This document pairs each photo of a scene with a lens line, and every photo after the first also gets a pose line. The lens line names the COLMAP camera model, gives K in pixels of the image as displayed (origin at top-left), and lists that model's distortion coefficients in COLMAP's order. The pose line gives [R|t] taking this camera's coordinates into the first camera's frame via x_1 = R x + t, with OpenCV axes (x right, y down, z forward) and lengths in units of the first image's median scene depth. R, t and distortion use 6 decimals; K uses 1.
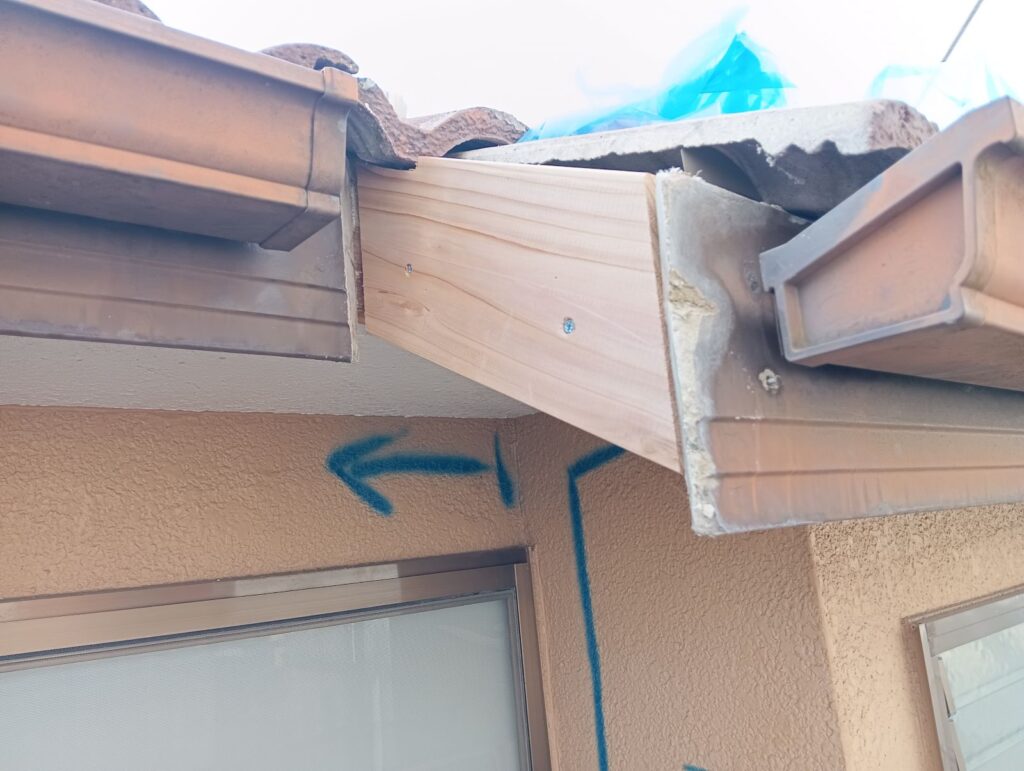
lens RADIAL K [[797.6, 0, 512.0], [0, 797.6, 385.5], [0, 0, 1]] dist [0.229181, -0.584751]
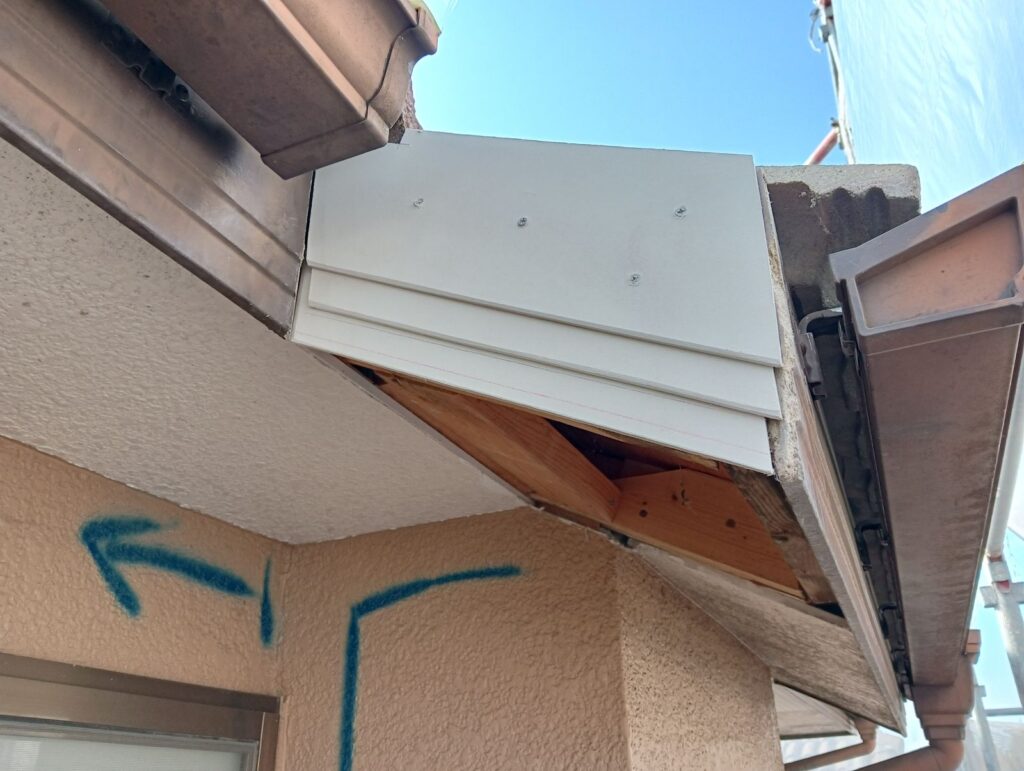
lens RADIAL K [[809.1, 0, 512.0], [0, 809.1, 385.5], [0, 0, 1]] dist [0.010484, -0.003986]
pose [[0.898831, 0.268755, 0.346226, -0.159142], [-0.147191, 0.929154, -0.339128, 0.168204], [-0.412840, 0.253858, 0.874711, 0.087727]]
